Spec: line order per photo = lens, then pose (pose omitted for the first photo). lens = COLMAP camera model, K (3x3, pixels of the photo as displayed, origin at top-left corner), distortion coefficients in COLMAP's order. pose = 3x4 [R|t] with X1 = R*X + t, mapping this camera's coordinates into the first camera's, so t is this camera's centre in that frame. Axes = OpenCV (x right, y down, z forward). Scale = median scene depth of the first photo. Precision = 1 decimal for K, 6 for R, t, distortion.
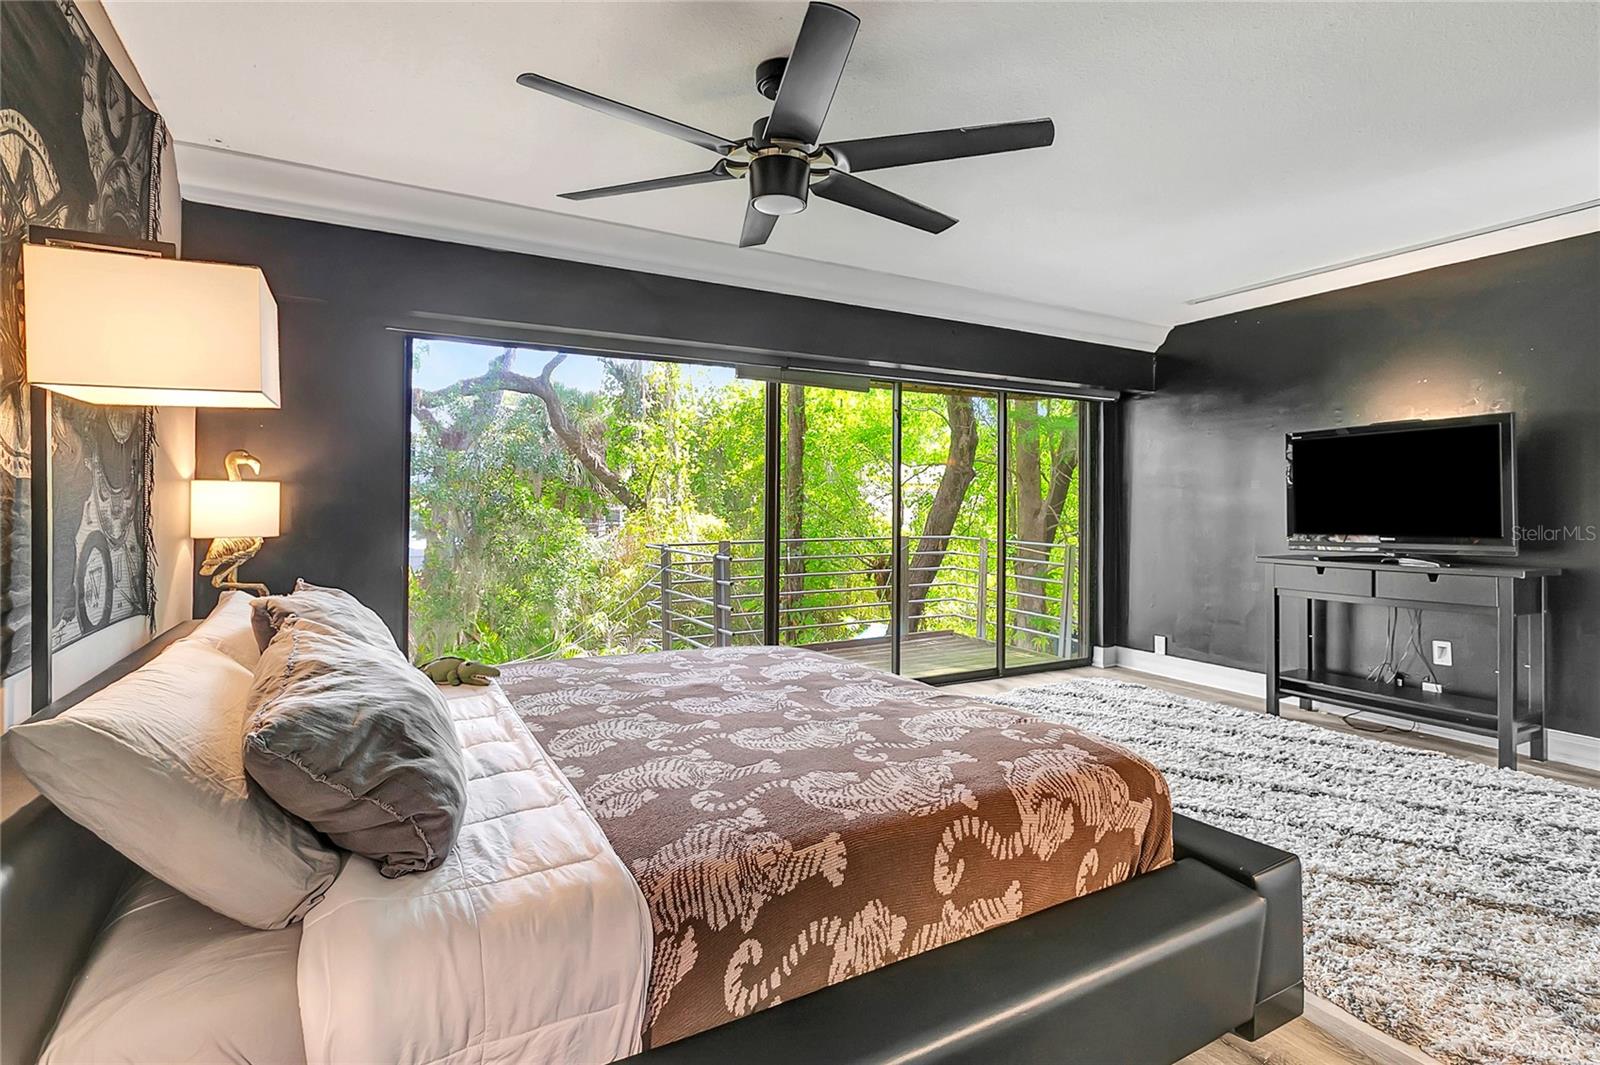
lens RADIAL K [[785.6, 0, 781.7], [0, 785.6, 494.9], [0, 0, 1]] dist [-0.001127, 0.000377]
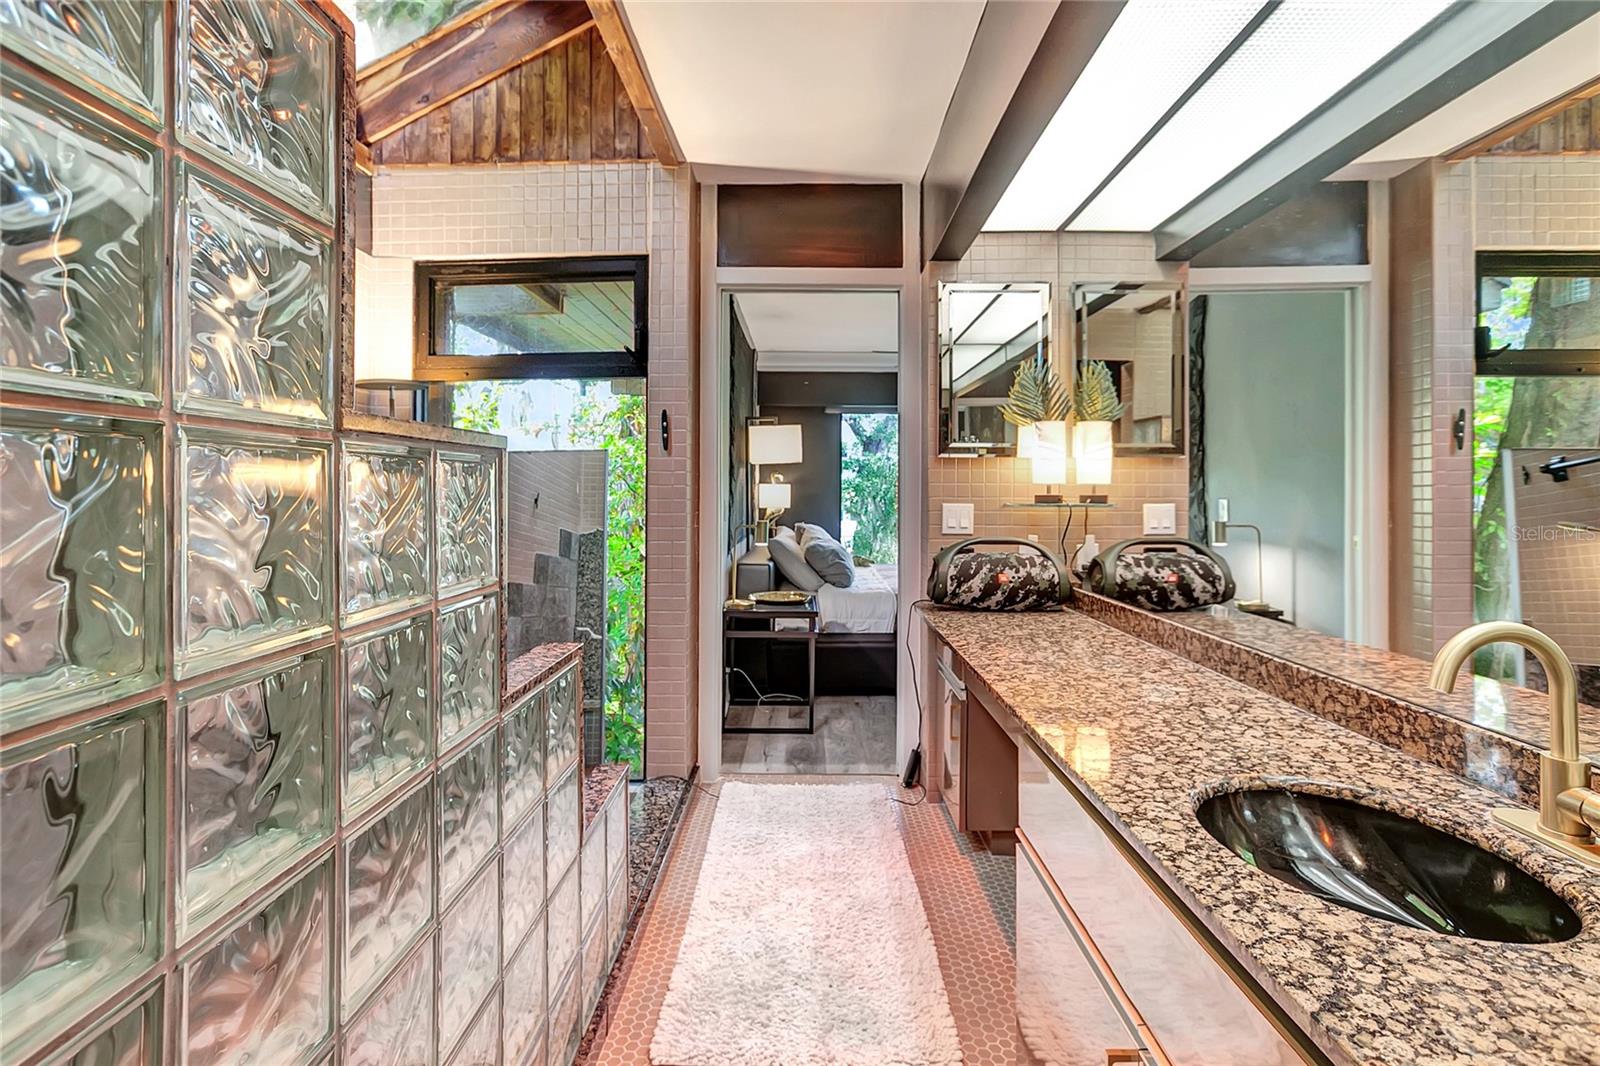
lens RADIAL K [[785.6, 0, 781.7], [0, 785.6, 495.4], [0, 0, 1]] dist [-0.001127, 0.000377]
pose [[0.866868, -0.001892, -0.498534, 0.135861], [0.009276, 0.999881, 0.012334, -0.003511], [0.498451, -0.015317, 0.866783, -0.281465]]
